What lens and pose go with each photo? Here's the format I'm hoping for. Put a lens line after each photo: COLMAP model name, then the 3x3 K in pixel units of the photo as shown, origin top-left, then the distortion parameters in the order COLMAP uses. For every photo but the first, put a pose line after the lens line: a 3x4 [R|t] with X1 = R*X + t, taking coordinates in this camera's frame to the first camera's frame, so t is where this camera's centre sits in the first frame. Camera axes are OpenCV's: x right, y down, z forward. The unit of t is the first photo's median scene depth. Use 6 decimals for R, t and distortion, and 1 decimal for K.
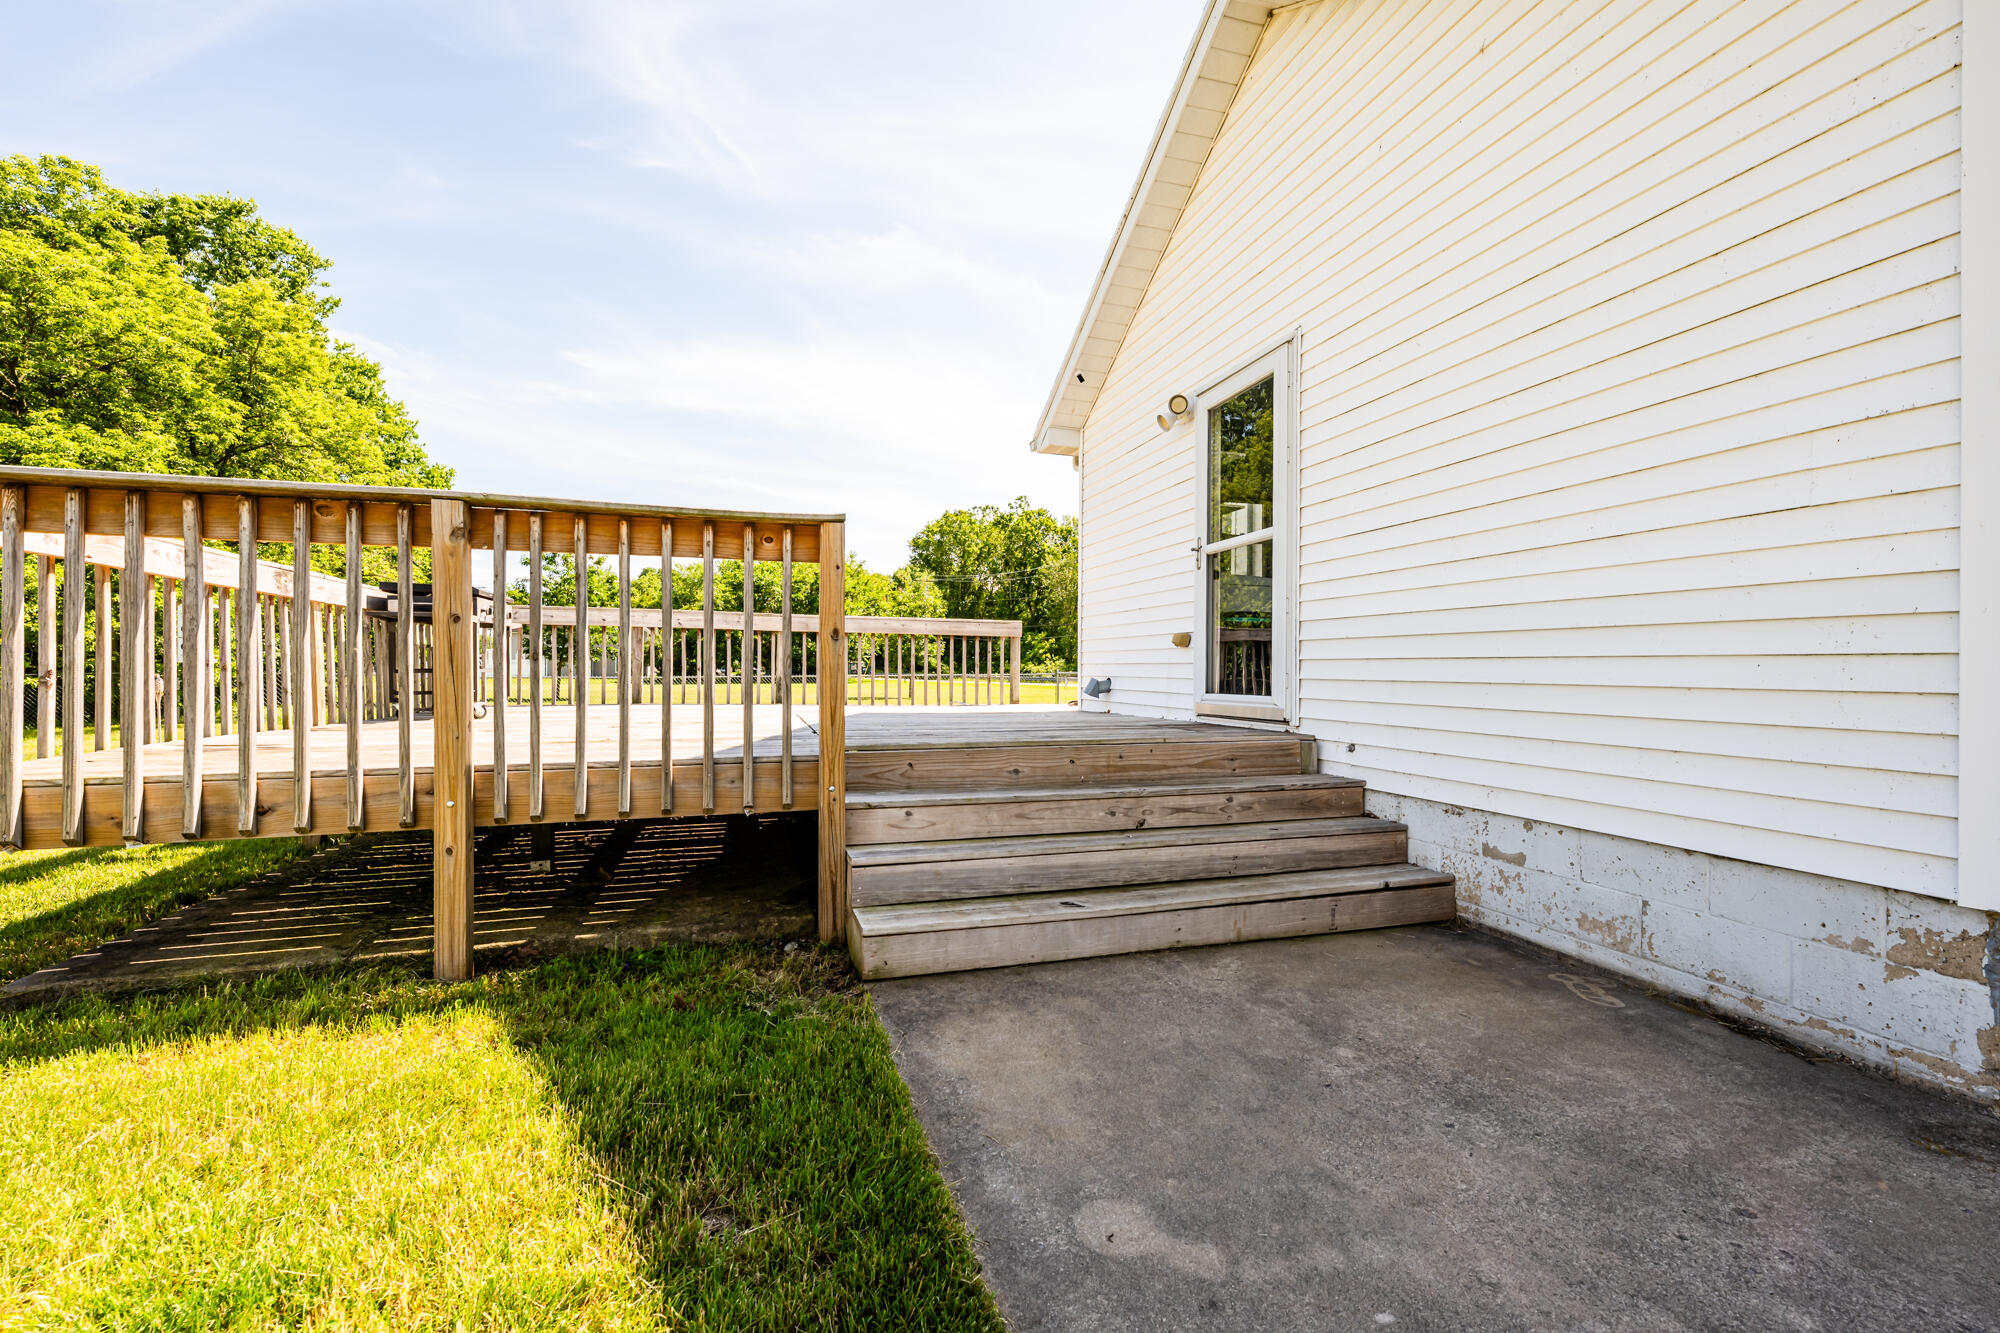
lens RADIAL K [[825.4, 0, 1000.0], [0, 825.4, 666.5], [0, 0, 1]] dist [0.000008, -0.000101]
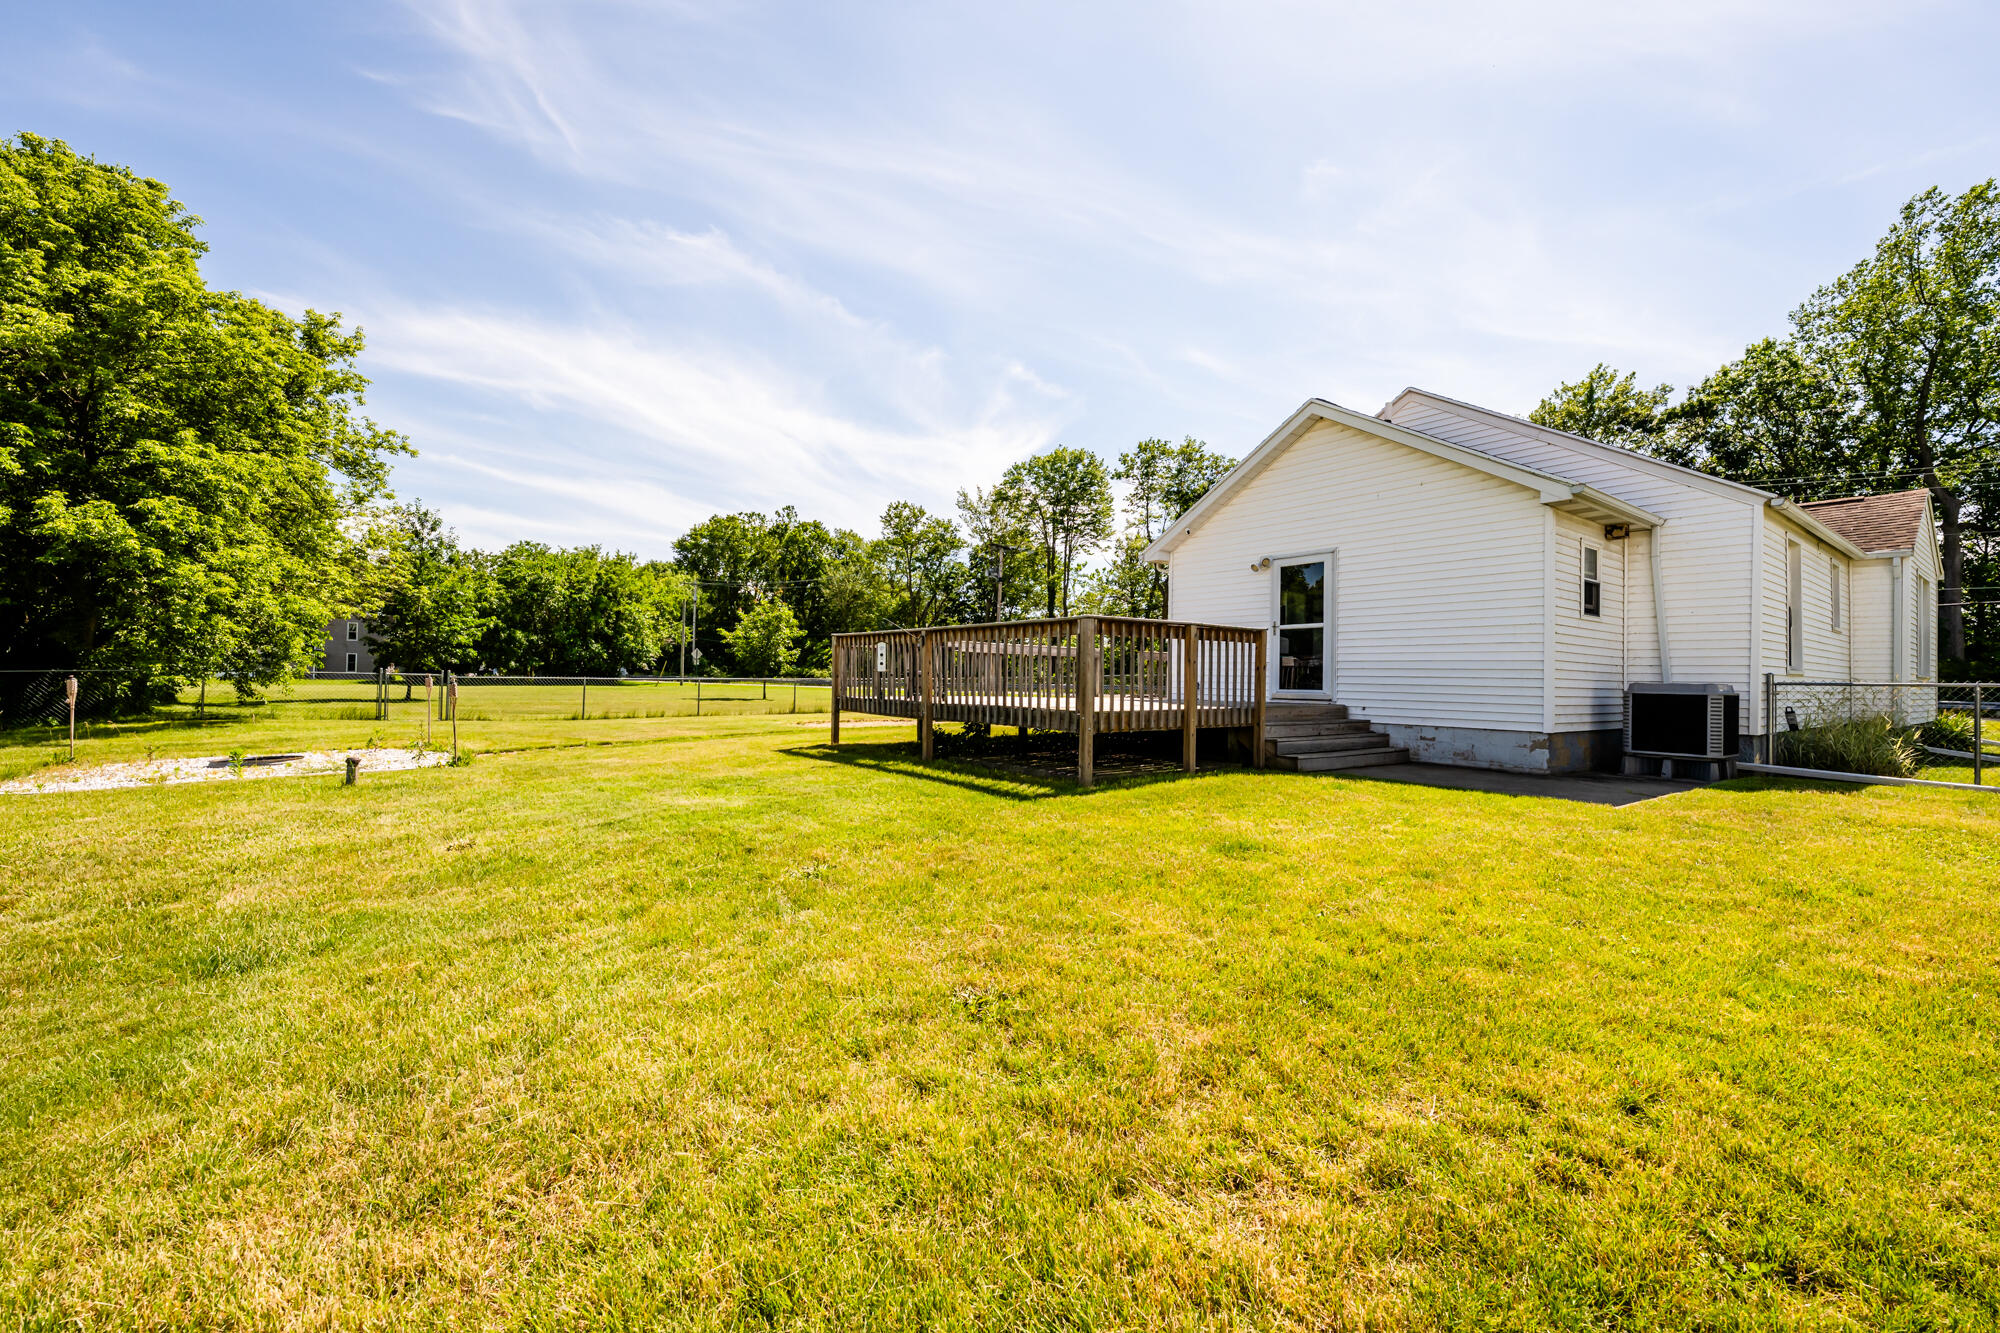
lens RADIAL K [[791.6, 0, 1000.0], [0, 791.6, 666.5], [0, 0, 1]] dist [0.002658, 0.000169]
pose [[0.947477, 0.016971, 0.319375, -1.148450], [-0.014838, 0.999848, -0.009112, 0.000780], [-0.319481, 0.003895, 0.947585, -0.816259]]
